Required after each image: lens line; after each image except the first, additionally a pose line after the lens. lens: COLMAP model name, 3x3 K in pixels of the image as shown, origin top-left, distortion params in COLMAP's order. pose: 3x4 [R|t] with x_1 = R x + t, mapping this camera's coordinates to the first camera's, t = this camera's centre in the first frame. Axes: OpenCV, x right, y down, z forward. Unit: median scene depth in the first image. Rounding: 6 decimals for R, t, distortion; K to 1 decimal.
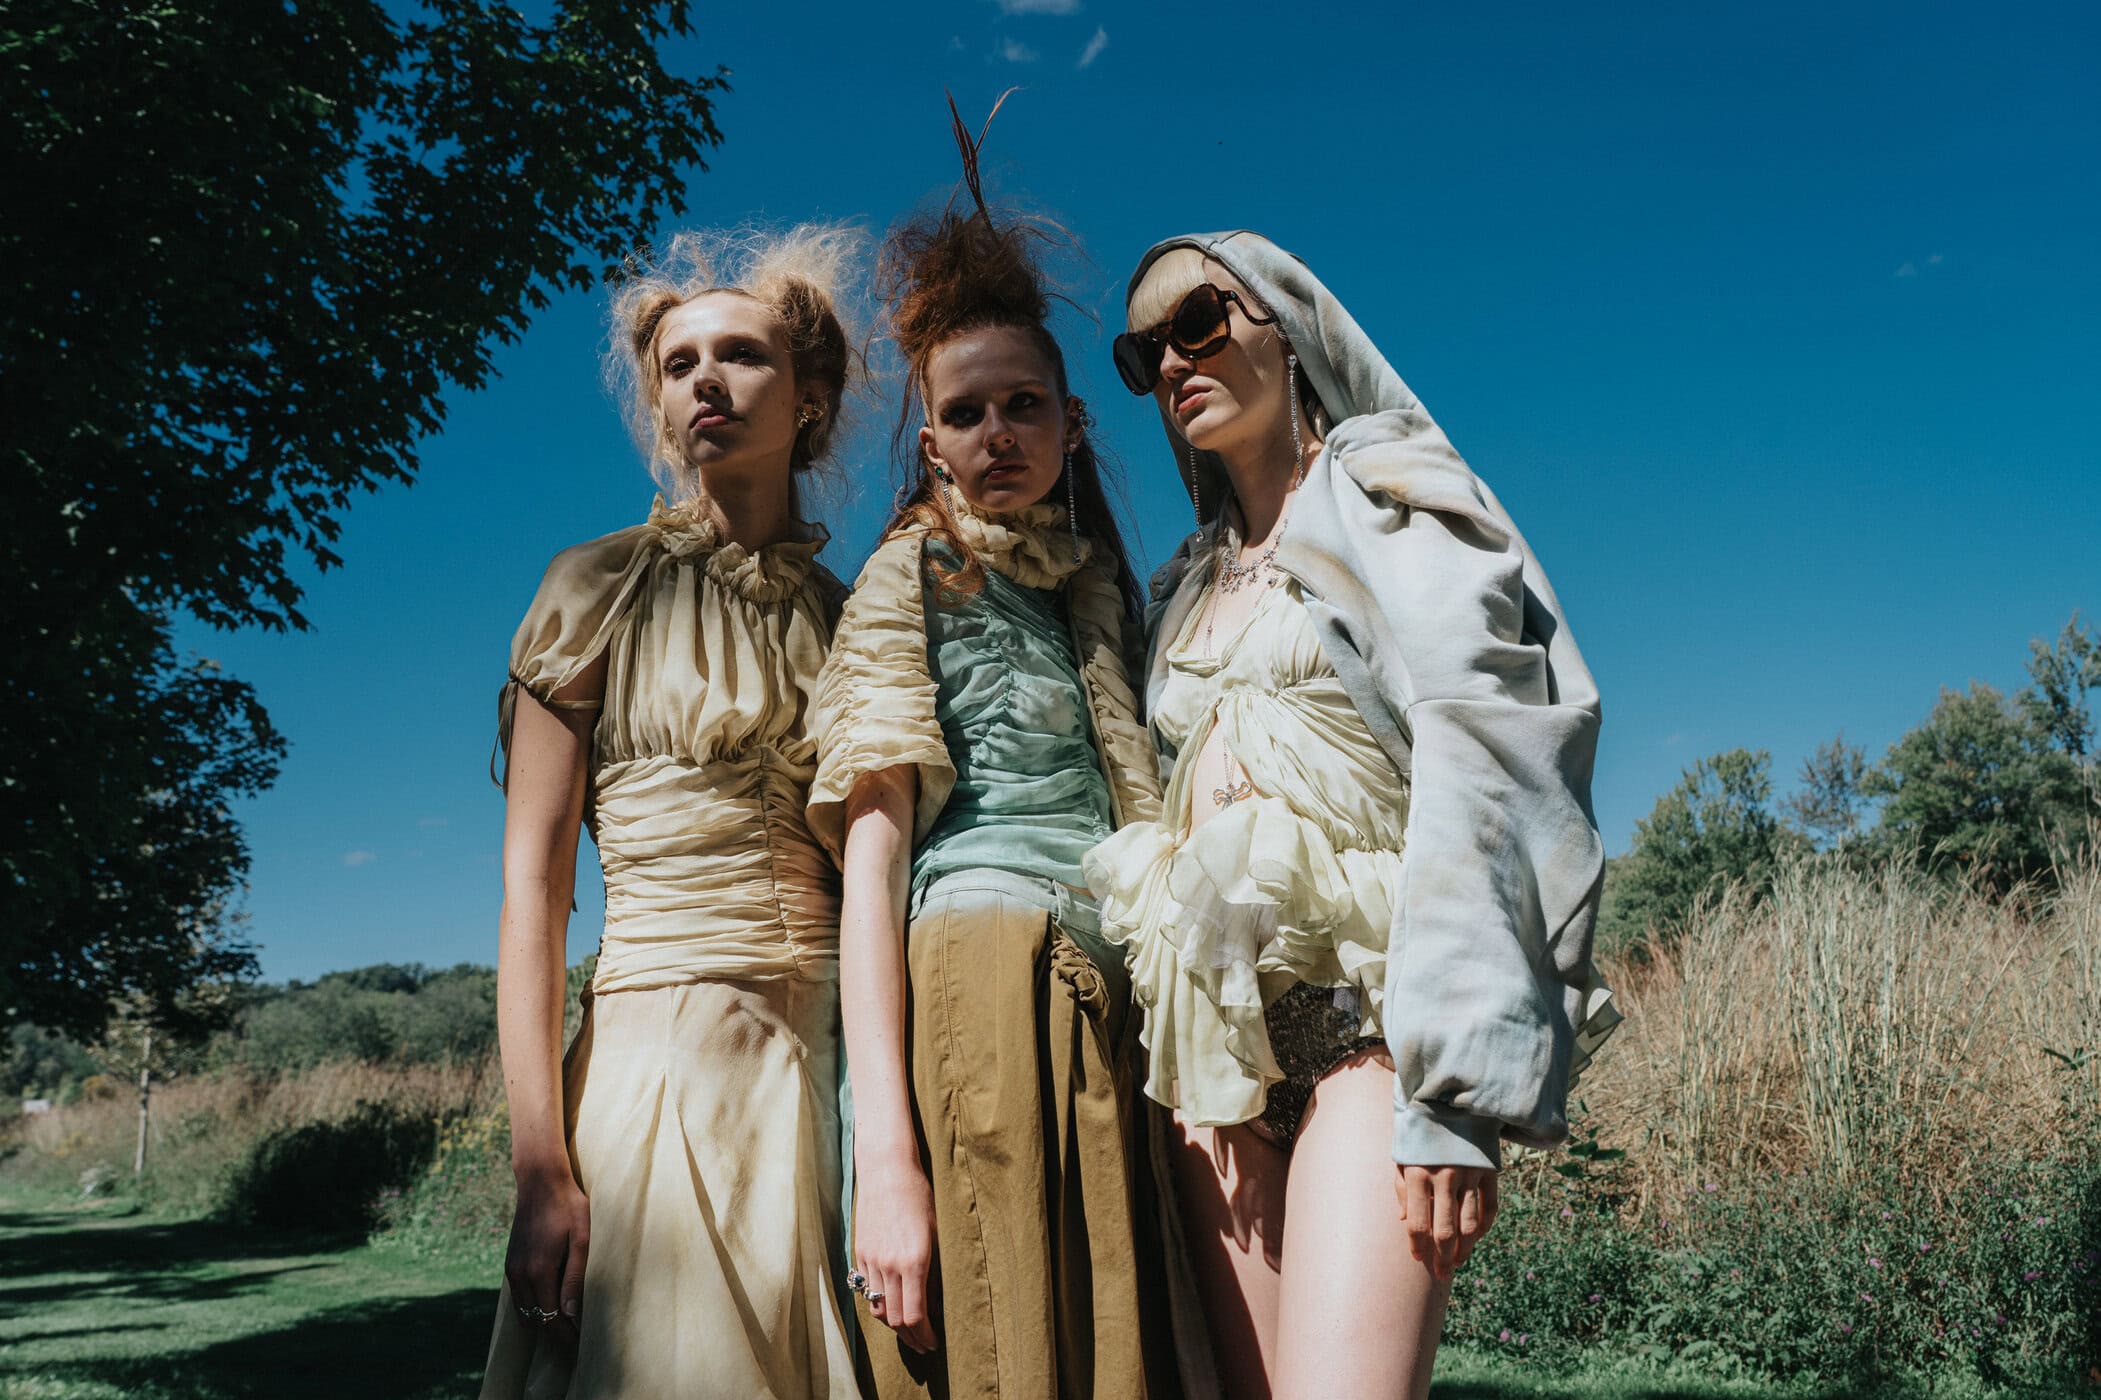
lens RADIAL K [[1733.8, 0, 1065.6], [0, 1733.8, 686.0], [0, 0, 1]] dist [0.016582, -0.030942]
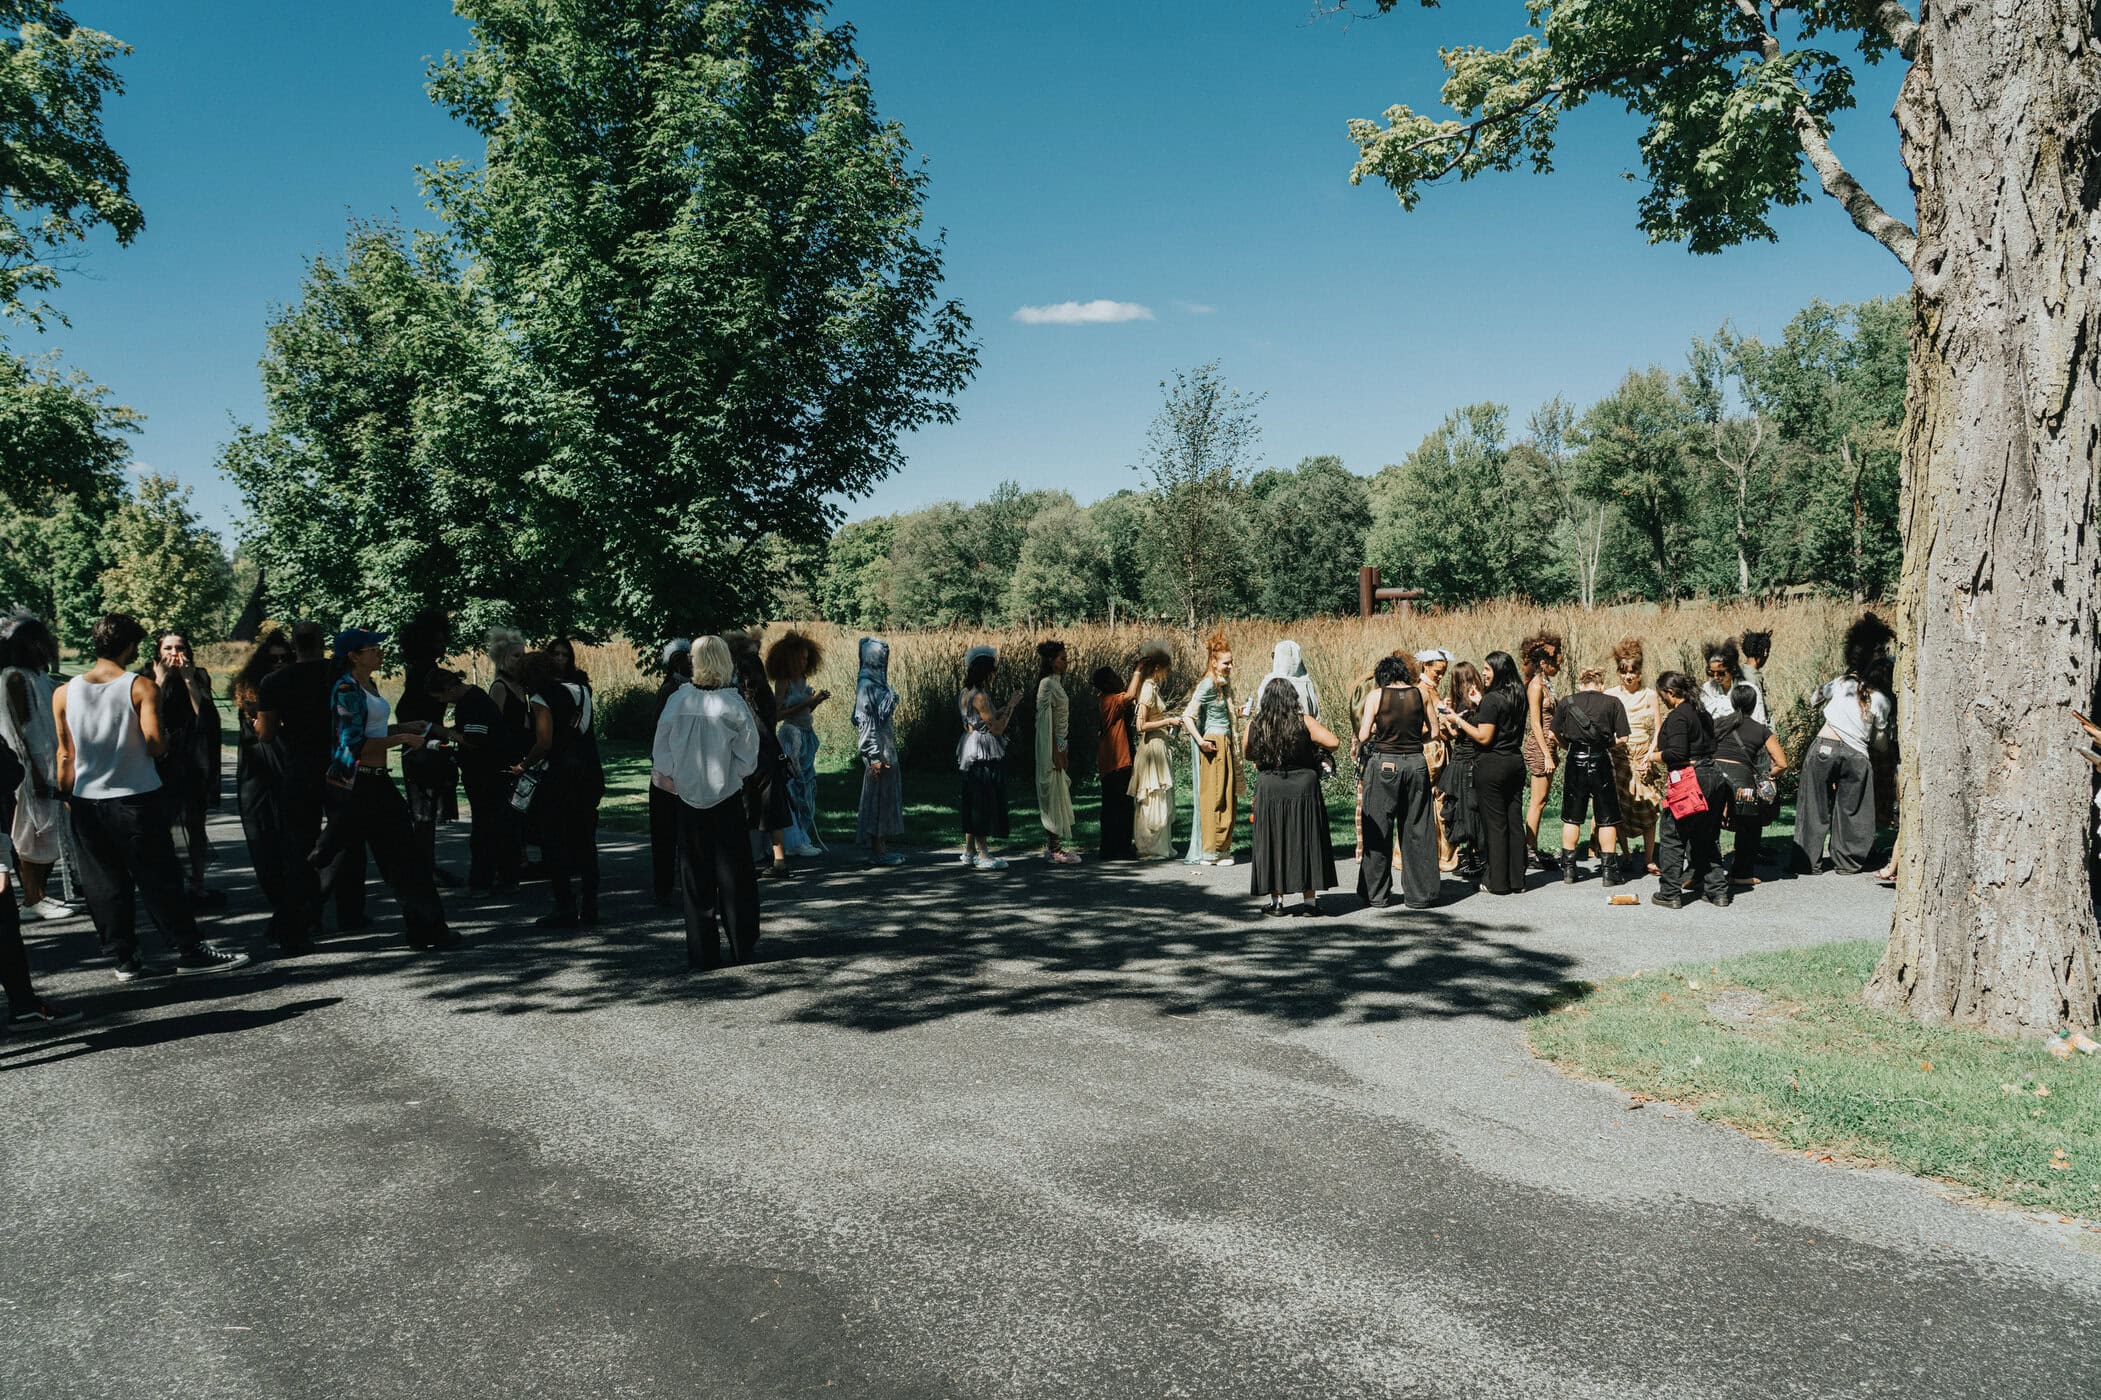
lens RADIAL K [[1395.8, 0, 1055.4], [0, 1395.8, 693.6], [0, 0, 1]] dist [-0.027504, 0.015129]
pose [[0.997765, 0.011951, 0.065738, -0.210411], [-0.029243, 0.962744, 0.268828, -0.395354], [-0.060077, -0.270150, 0.960942, -1.160415]]
